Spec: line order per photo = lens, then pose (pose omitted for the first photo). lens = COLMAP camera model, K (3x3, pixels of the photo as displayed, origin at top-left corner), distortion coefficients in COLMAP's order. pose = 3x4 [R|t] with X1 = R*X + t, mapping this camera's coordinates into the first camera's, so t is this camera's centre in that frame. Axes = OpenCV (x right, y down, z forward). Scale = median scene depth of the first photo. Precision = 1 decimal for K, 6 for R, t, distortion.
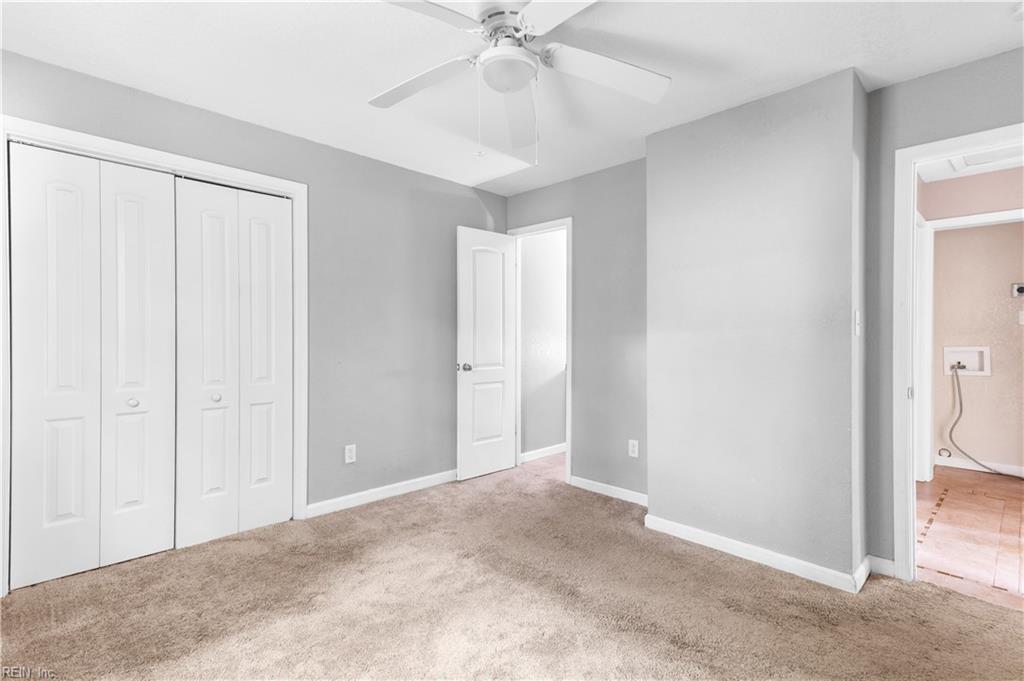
lens RADIAL K [[493.2, 0, 513.2], [0, 493.2, 340.5], [0, 0, 1]] dist [0.024642, 0.000125]
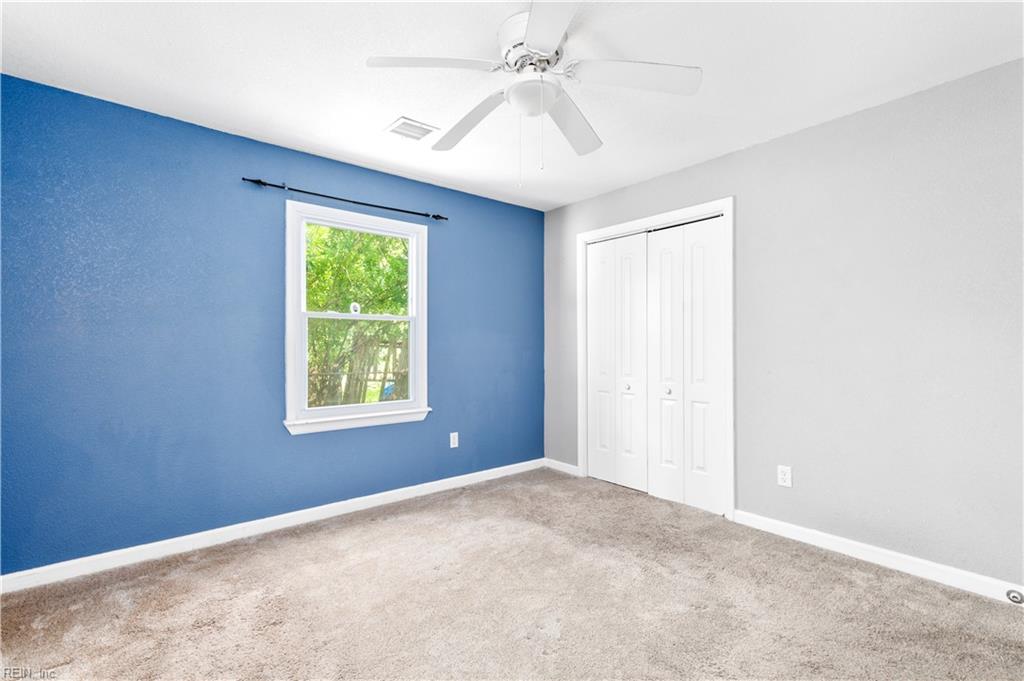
lens RADIAL K [[493.2, 0, 513.5], [0, 493.2, 341.9], [0, 0, 1]] dist [0.024642, 0.000125]
pose [[-0.117717, -0.009491, -0.993002, 0.722902], [-0.003029, 0.999953, -0.009199, -0.000597], [0.993043, 0.001925, -0.117740, 0.737187]]
